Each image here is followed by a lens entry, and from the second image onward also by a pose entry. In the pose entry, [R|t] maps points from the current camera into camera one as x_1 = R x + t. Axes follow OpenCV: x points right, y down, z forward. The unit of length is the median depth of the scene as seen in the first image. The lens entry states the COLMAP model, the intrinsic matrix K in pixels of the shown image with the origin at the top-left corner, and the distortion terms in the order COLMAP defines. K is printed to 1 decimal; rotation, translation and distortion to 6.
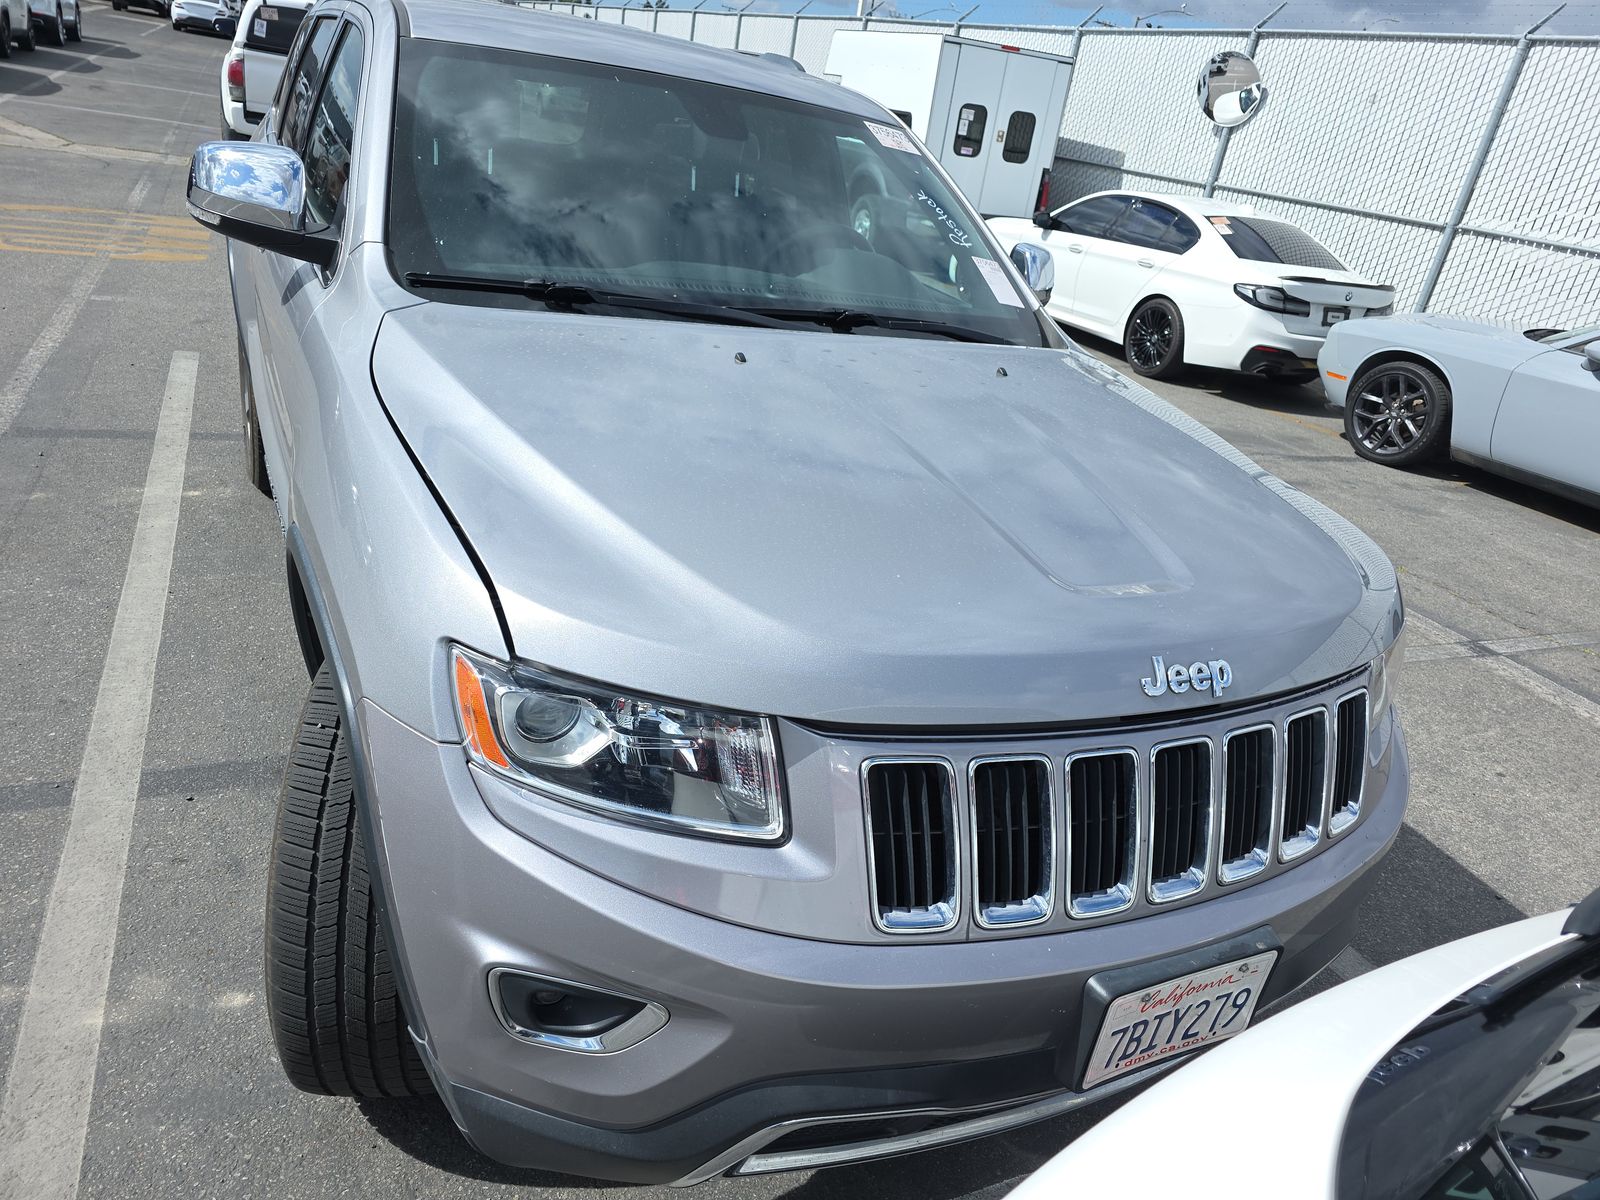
lens RADIAL K [[1092.0, 0, 802.0], [0, 1092.0, 610.8], [0, 0, 1]] dist [0.026148, -0.006126]
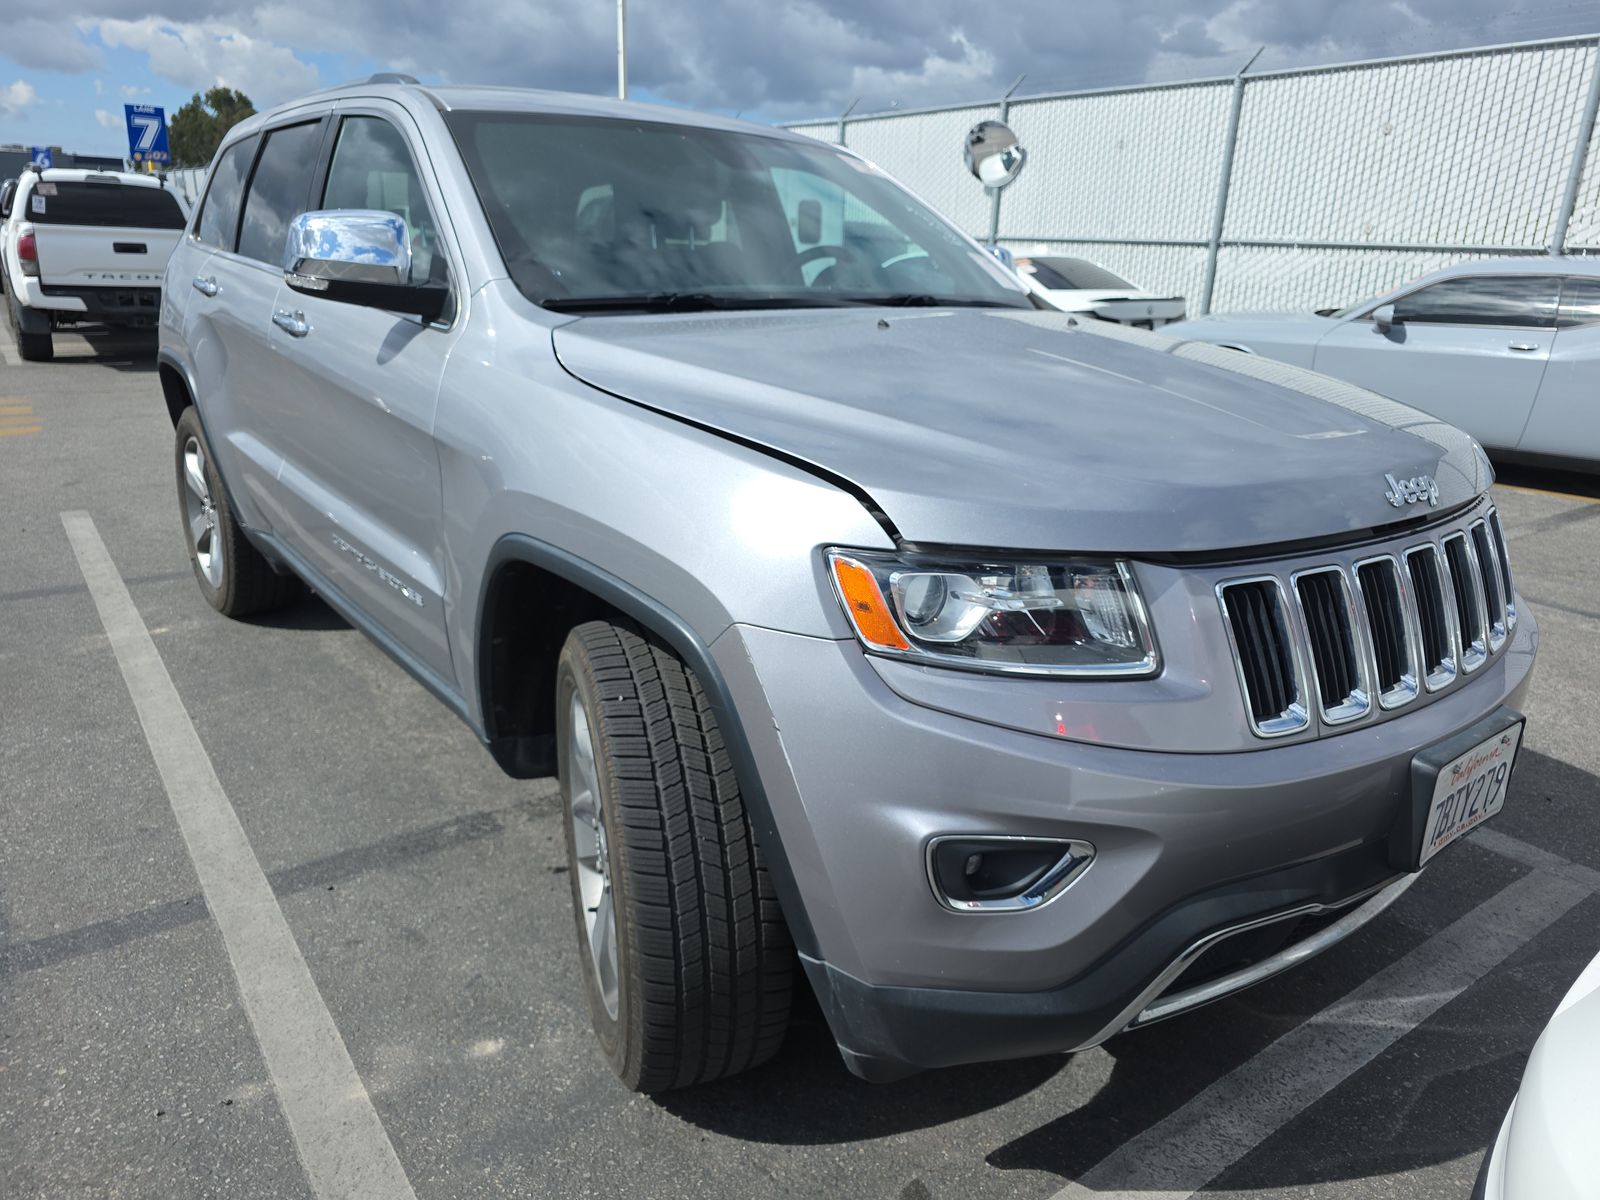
lens RADIAL K [[1092.0, 0, 803.8], [0, 1092.0, 583.3], [0, 0, 1]] dist [0.026148, -0.006126]
pose [[0.972458, -0.175273, 0.153638, -0.149136], [0.190701, 0.977317, -0.092113, 0.045586], [-0.134008, 0.118875, 0.983824, -0.011824]]
